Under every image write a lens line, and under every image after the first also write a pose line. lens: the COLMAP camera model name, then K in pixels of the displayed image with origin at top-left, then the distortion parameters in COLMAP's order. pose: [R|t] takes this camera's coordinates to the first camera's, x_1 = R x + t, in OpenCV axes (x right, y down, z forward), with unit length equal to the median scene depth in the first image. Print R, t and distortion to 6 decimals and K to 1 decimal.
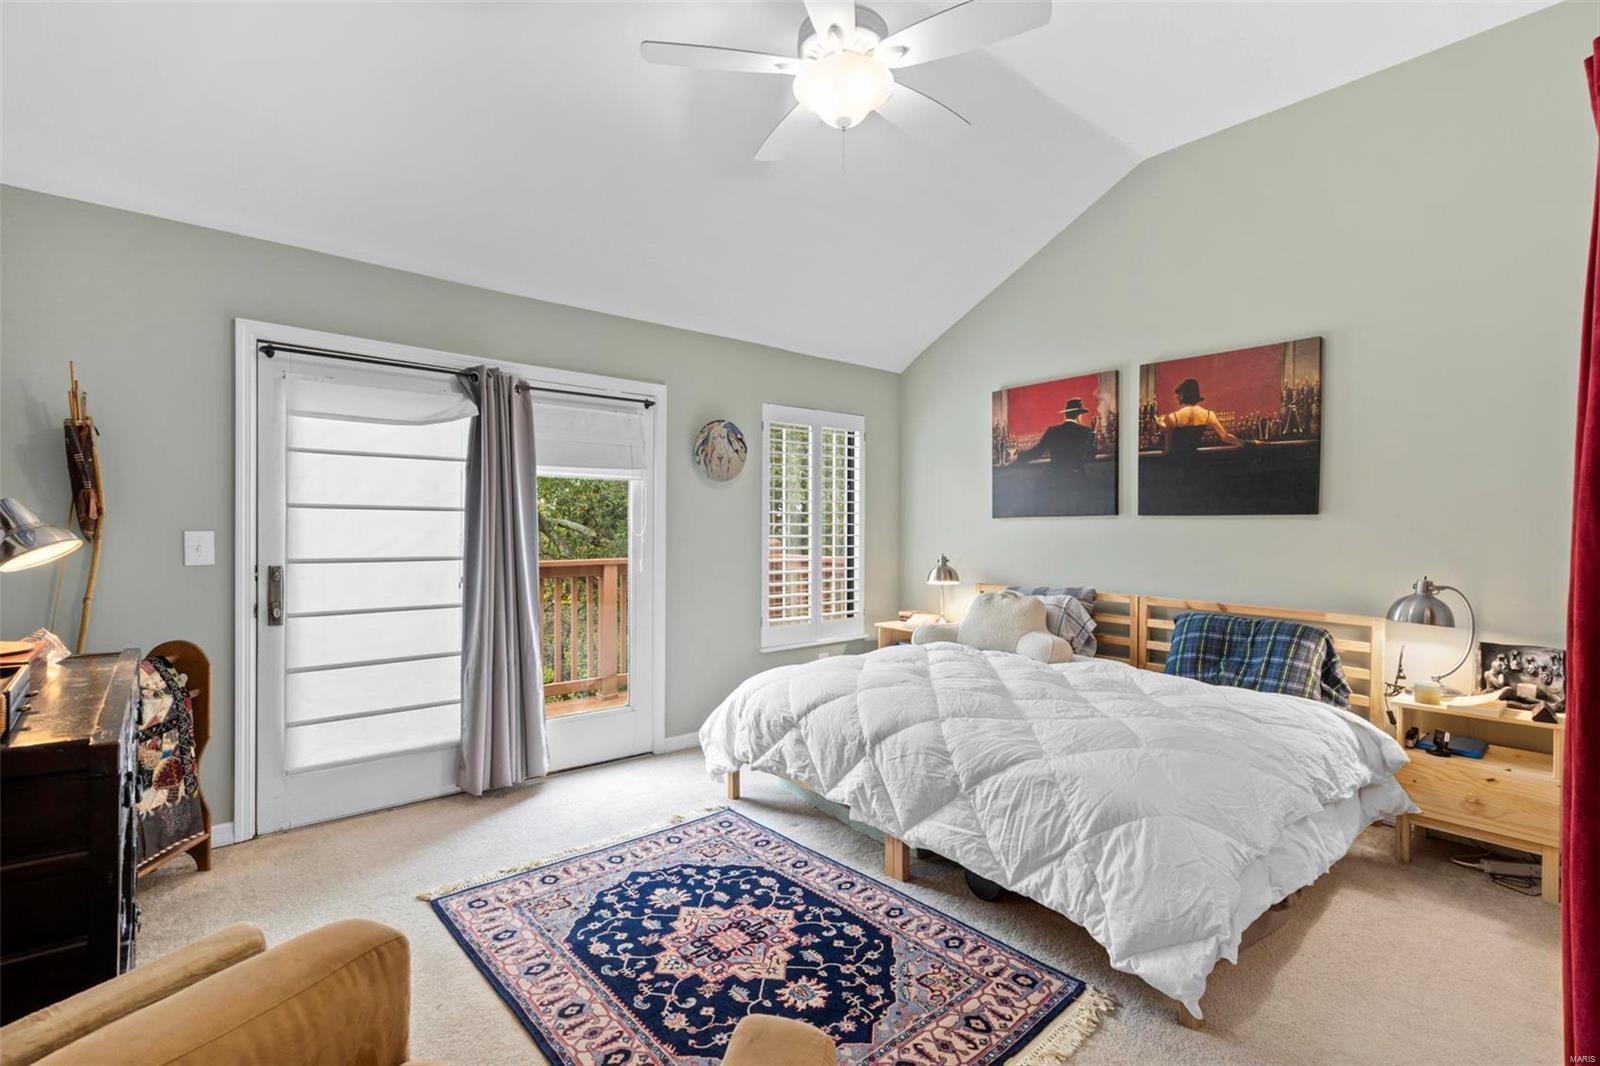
lens RADIAL K [[722.5, 0, 796.4], [0, 722.5, 534.8], [0, 0, 1]] dist [0.007118, -0.001204]
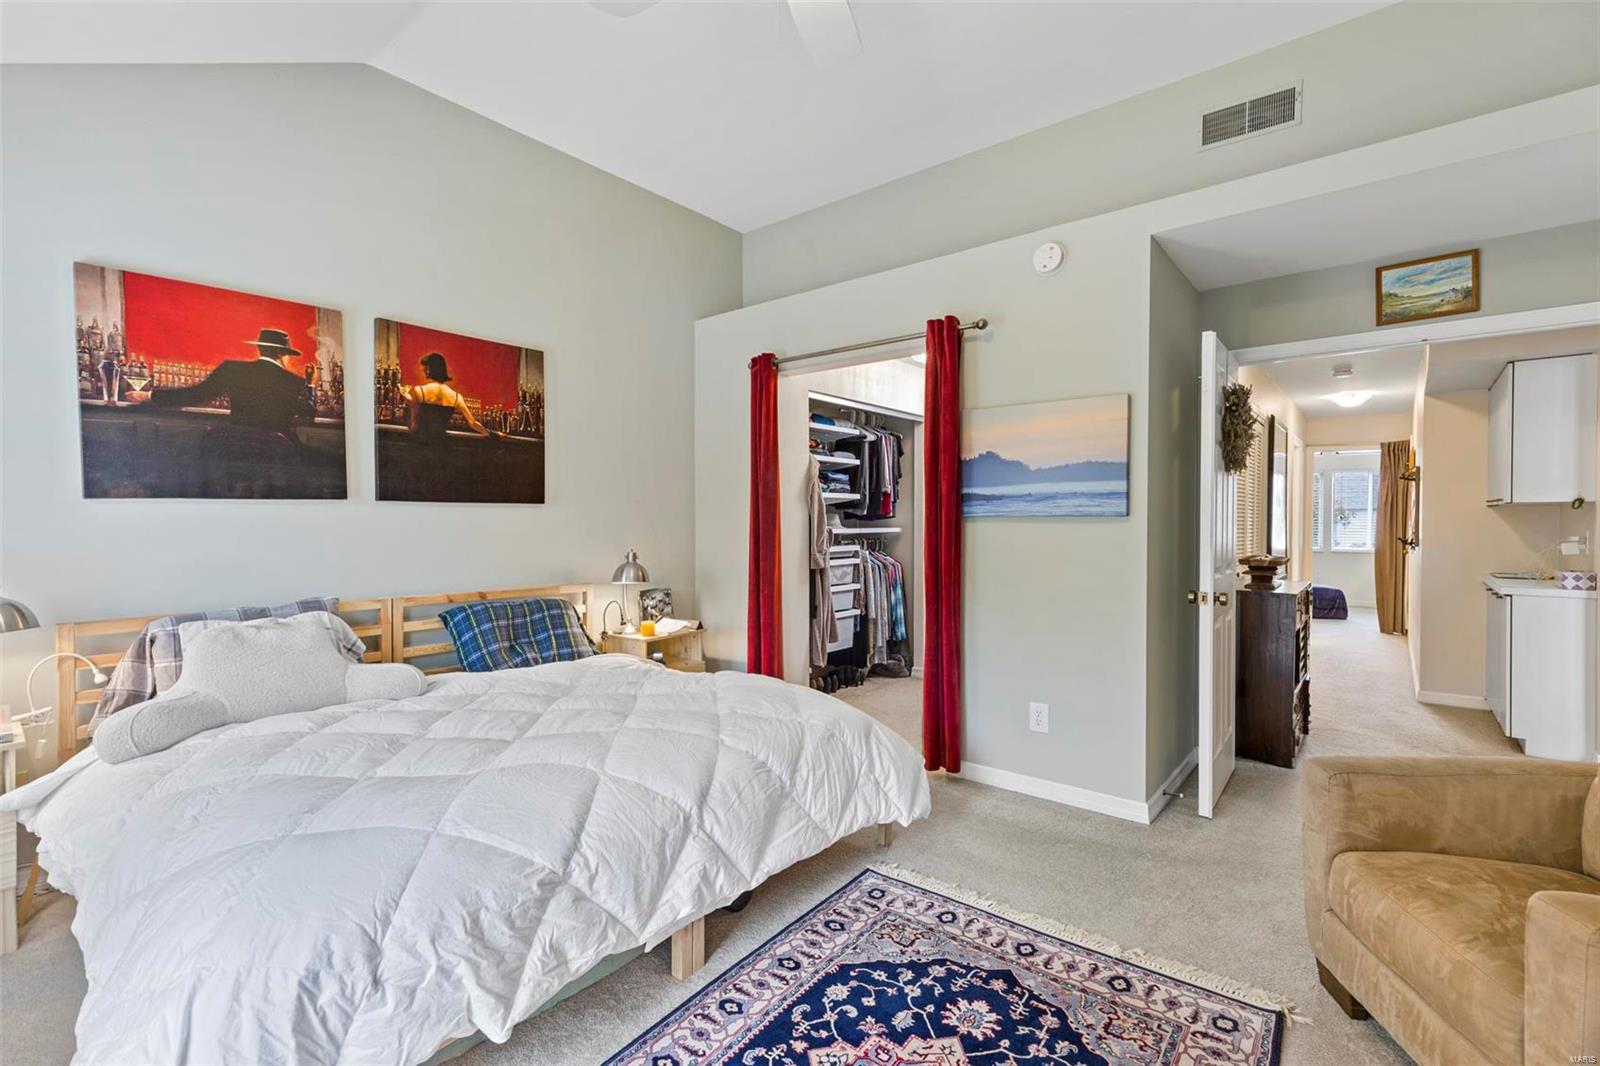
lens RADIAL K [[722.5, 0, 791.3], [0, 722.5, 528.7], [0, 0, 1]] dist [0.007118, -0.001204]
pose [[-0.182340, -0.021453, 0.983001, -0.481210], [0.010538, 0.999662, 0.023772, -0.011071], [-0.983179, 0.014694, -0.182053, 0.786946]]
